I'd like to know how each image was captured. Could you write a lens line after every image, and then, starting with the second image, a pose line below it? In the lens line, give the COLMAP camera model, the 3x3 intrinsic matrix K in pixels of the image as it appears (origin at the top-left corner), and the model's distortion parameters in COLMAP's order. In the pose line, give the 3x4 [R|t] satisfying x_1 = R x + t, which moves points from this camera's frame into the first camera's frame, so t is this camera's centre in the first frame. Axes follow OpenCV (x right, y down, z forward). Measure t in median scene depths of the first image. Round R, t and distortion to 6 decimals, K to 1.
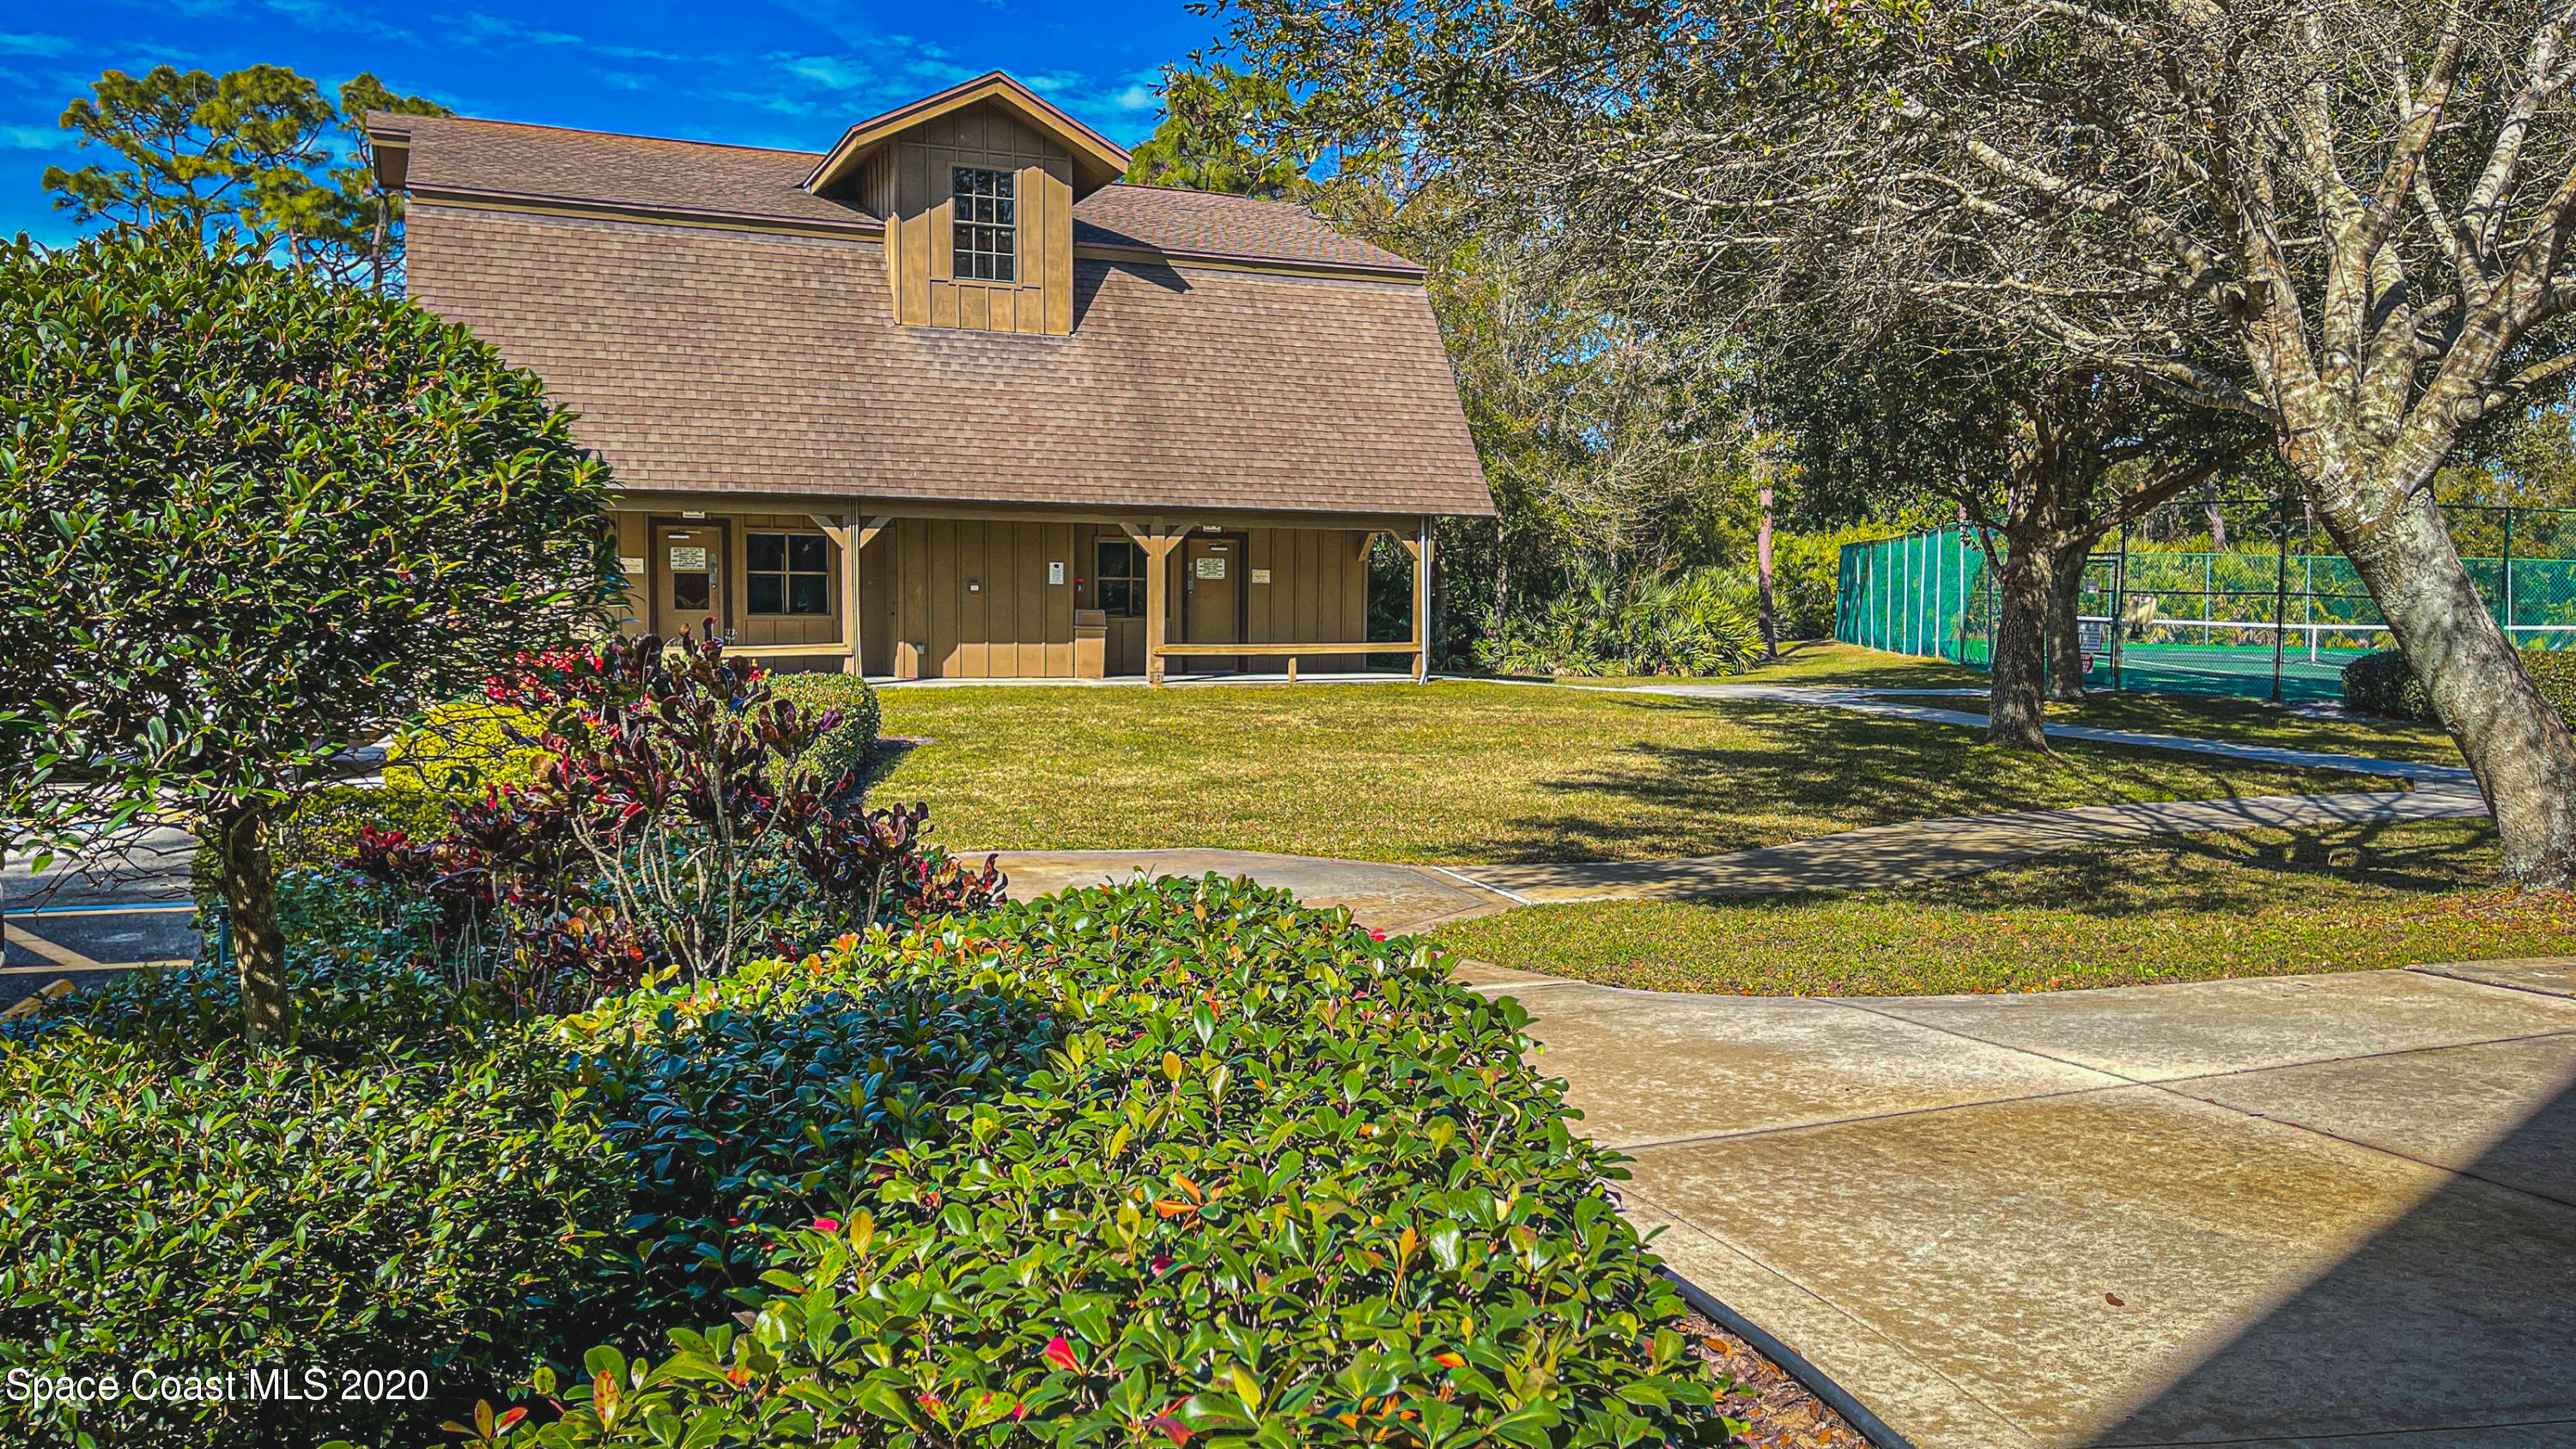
lens RADIAL K [[1921.4, 0, 1306.2], [0, 1921.4, 732.3], [0, 0, 1]] dist [0.083471, -0.104675]
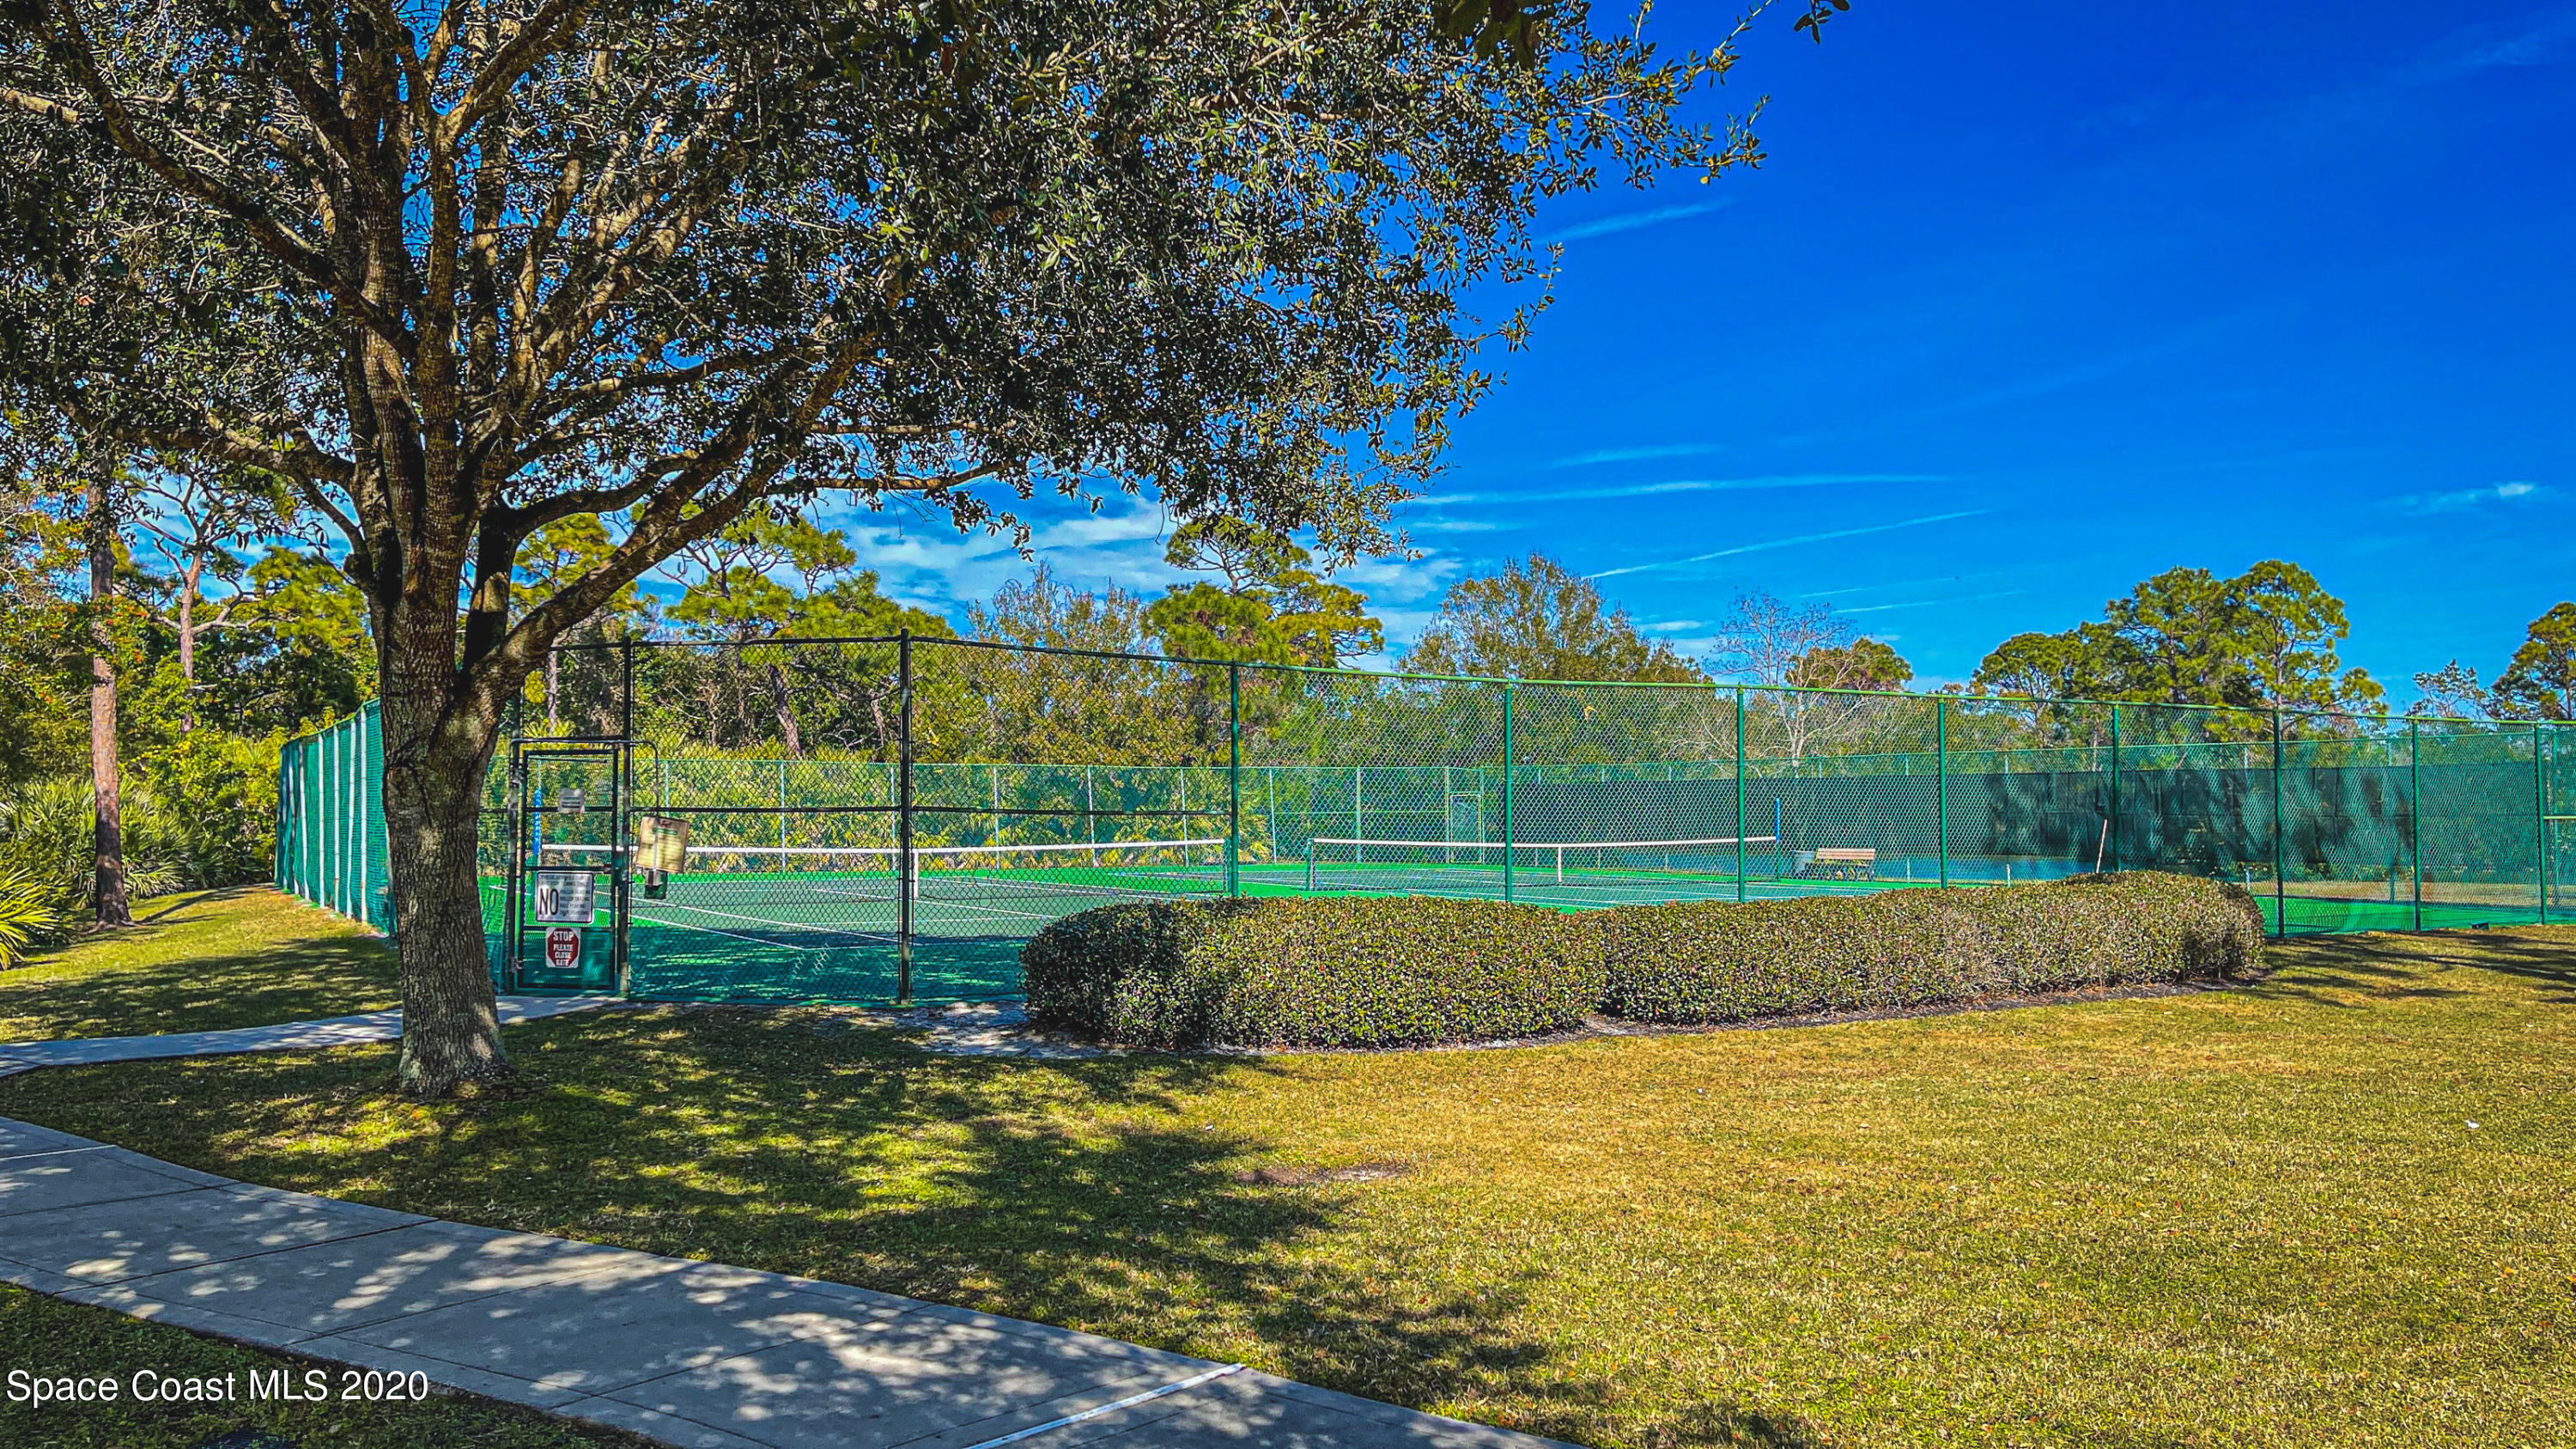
lens RADIAL K [[1921.4, 0, 1306.2], [0, 1921.4, 732.3], [0, 0, 1]] dist [0.083471, -0.104675]
pose [[0.767510, 0.010468, 0.640951, 0.109285], [0.061136, 0.994114, -0.089444, -0.017581], [-0.638115, 0.107834, 0.762353, 0.231705]]
